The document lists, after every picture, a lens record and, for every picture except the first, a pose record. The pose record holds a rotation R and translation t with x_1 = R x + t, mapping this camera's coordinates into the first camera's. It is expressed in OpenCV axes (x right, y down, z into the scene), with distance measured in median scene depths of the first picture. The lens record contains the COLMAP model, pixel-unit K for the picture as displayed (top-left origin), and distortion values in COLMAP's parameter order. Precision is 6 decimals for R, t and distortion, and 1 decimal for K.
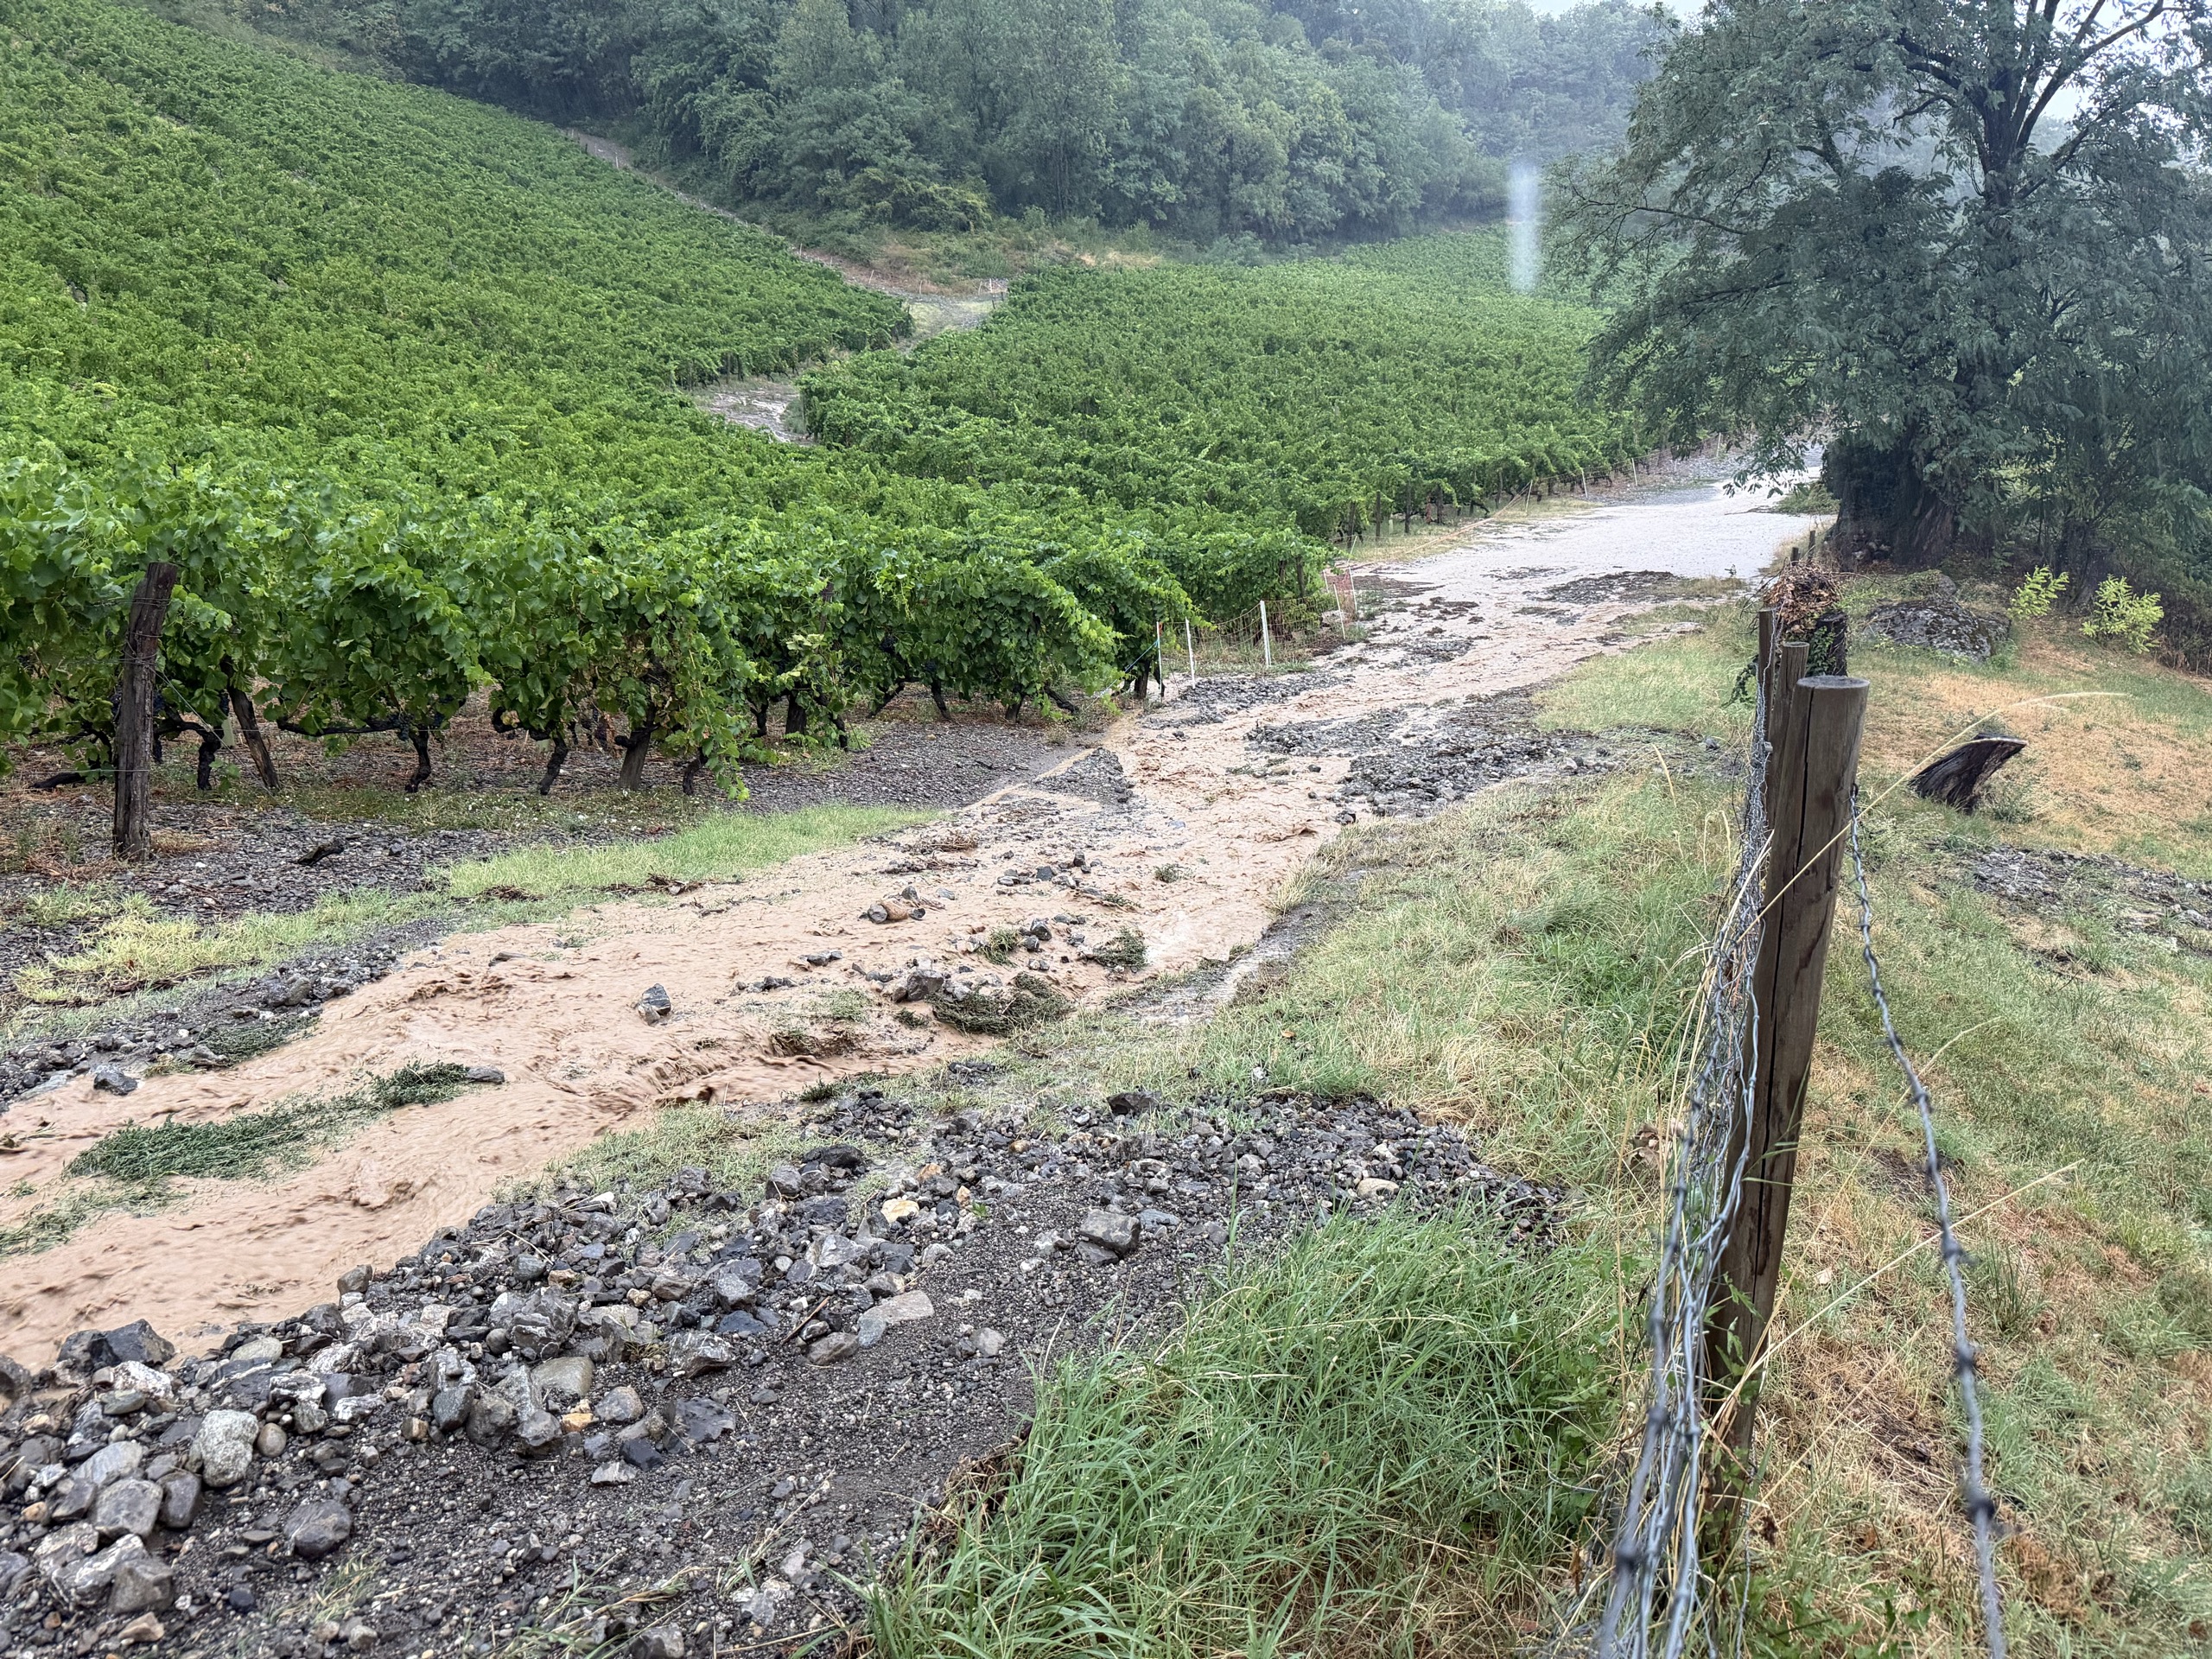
lens RADIAL K [[1555.9, 0, 1114.2], [0, 1555.9, 811.1], [0, 0, 1]] dist [0.123354, -0.181927]
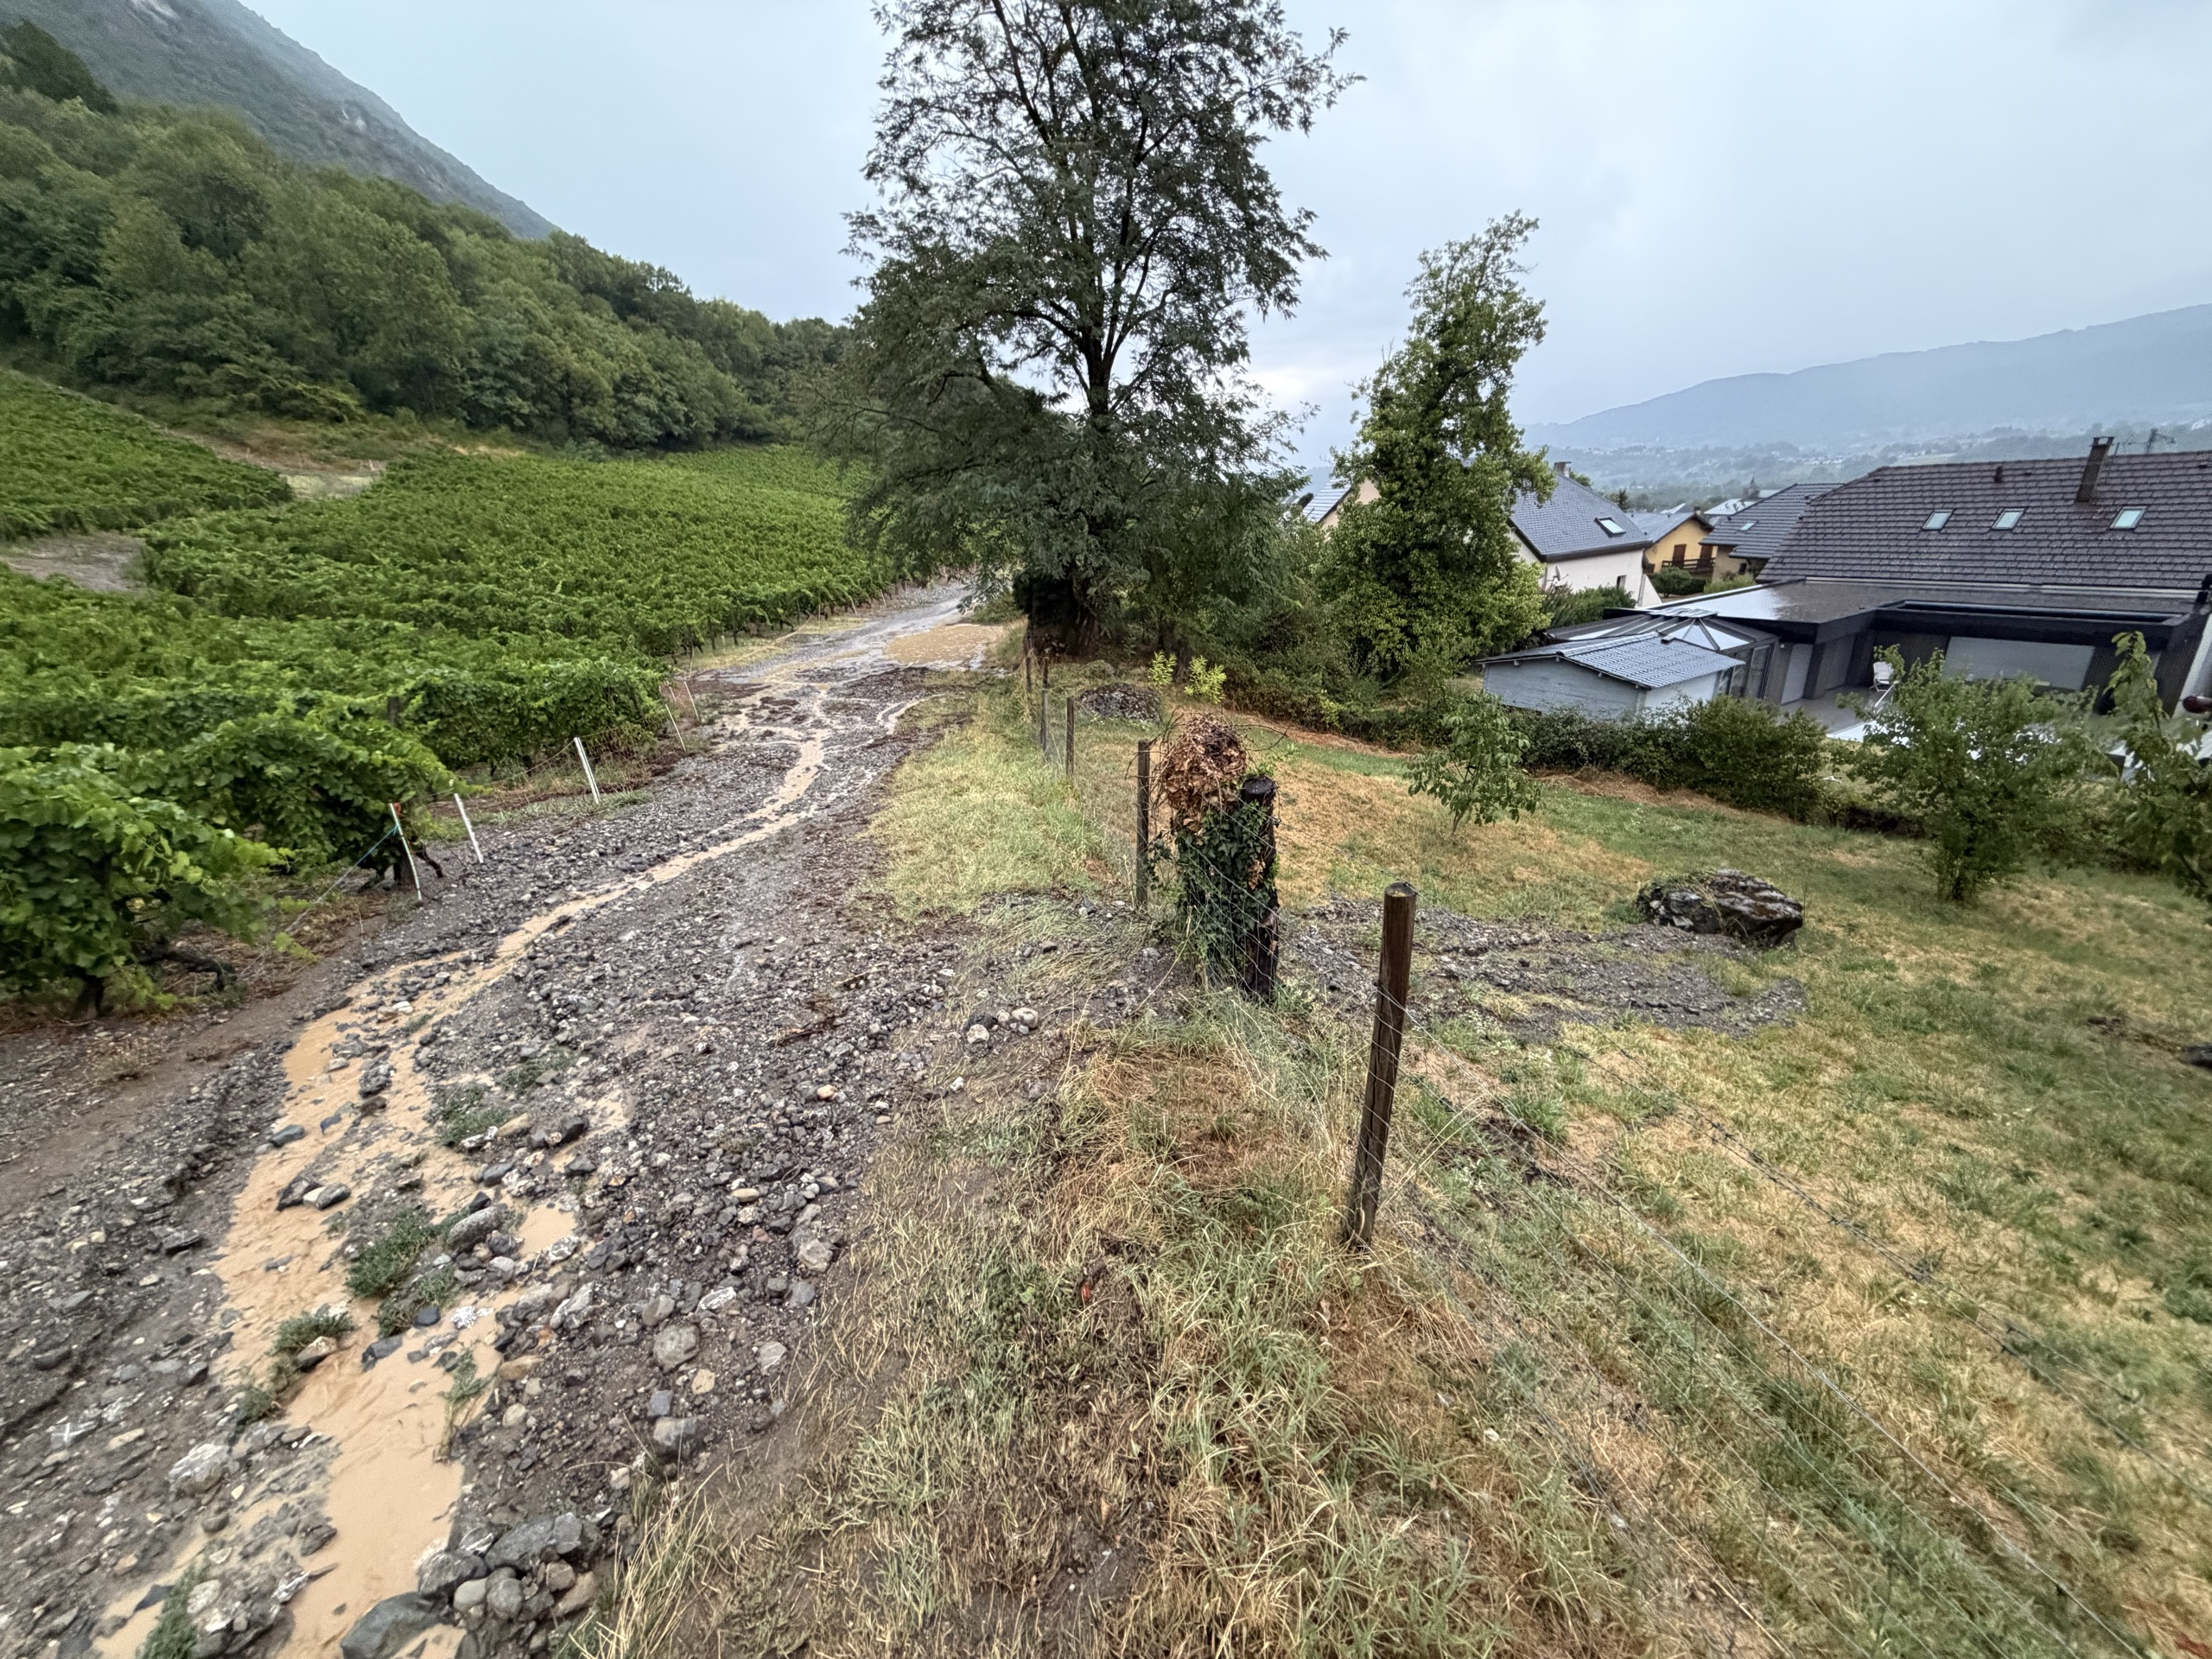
lens RADIAL K [[882.4, 0, 1101.3], [0, 882.4, 836.9], [0, 0, 1]] dist [-0.001218, 0.000078]
pose [[0.847635, -0.161597, 0.505372, 0.068080], [0.135176, 0.986832, 0.088824, -0.062629], [-0.513071, -0.006976, 0.858318, 0.289937]]
